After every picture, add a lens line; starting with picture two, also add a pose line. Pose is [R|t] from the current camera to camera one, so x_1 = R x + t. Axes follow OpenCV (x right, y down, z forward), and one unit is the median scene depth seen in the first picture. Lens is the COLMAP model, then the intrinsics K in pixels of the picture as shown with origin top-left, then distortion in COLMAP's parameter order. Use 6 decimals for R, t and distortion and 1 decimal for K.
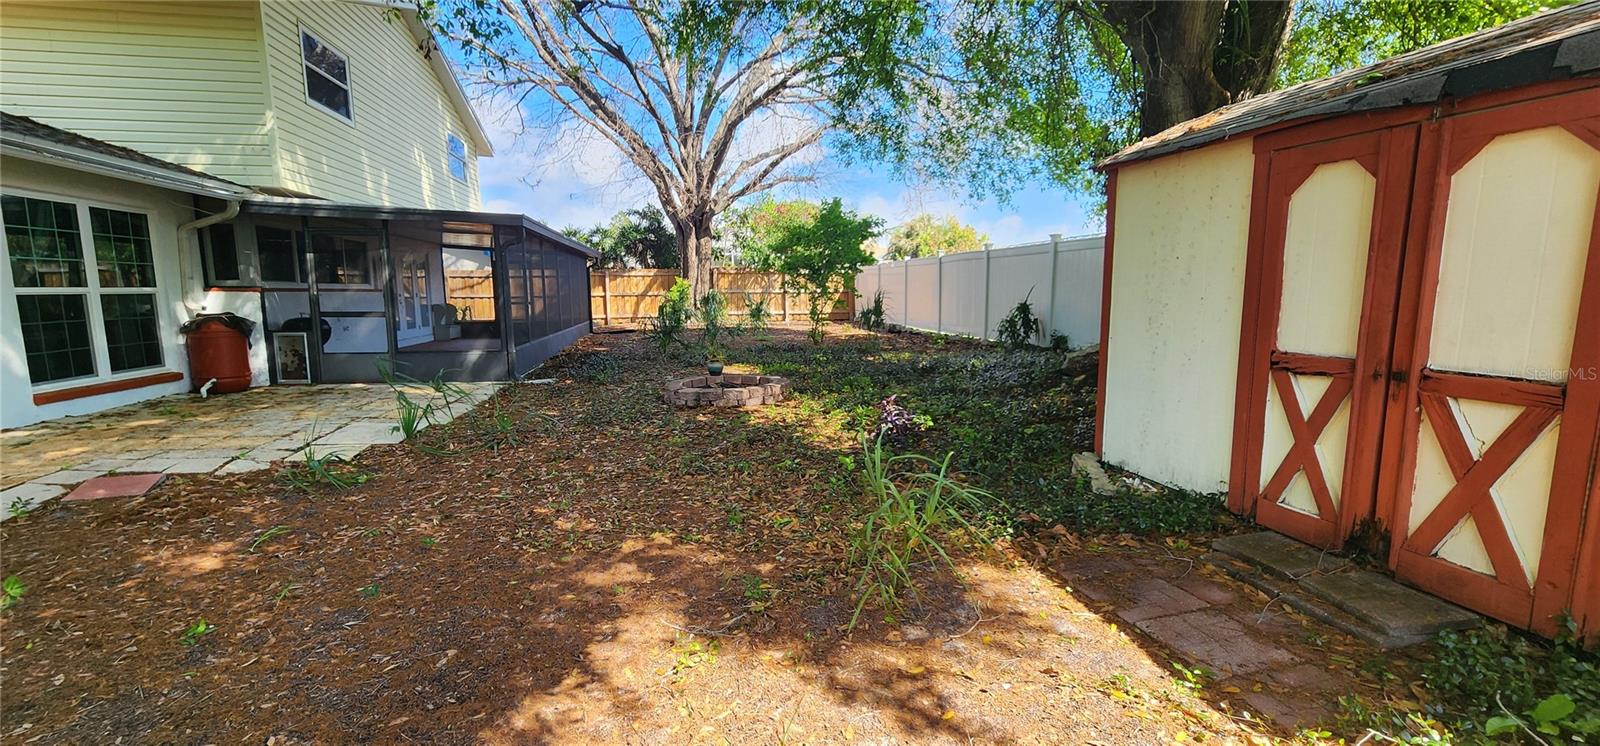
lens RADIAL K [[667.7, 0, 800.0], [0, 667.7, 373.0], [0, 0, 1]] dist [-0.001282, -0.000213]
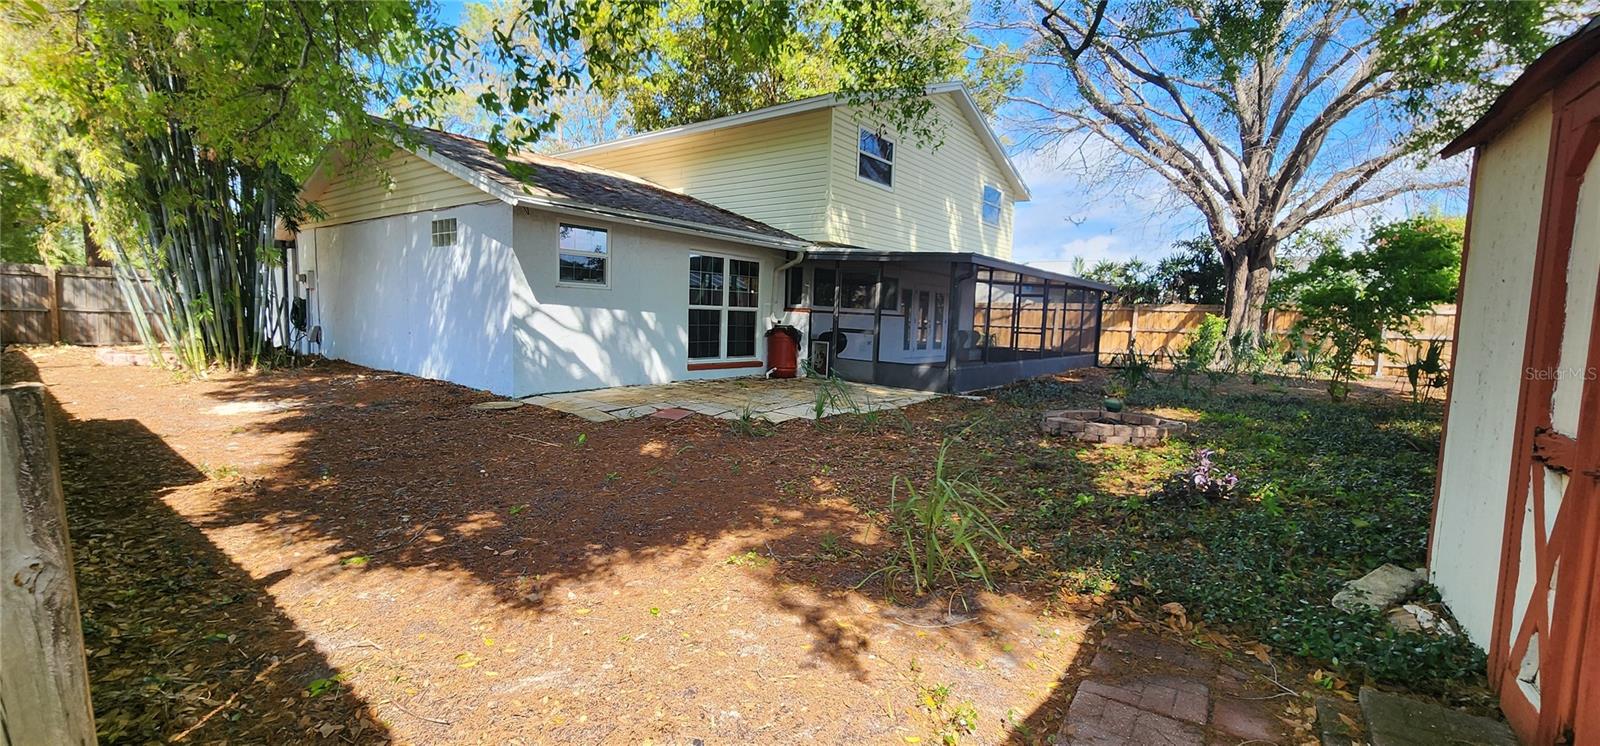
lens RADIAL K [[667.7, 0, 800.0], [0, 667.7, 373.0], [0, 0, 1]] dist [-0.001282, -0.000213]
pose [[0.648707, 0.093145, -0.755317, 0.269277], [-0.132956, 0.991089, 0.008030, 0.000652], [0.749334, 0.095215, 0.655311, 0.033552]]
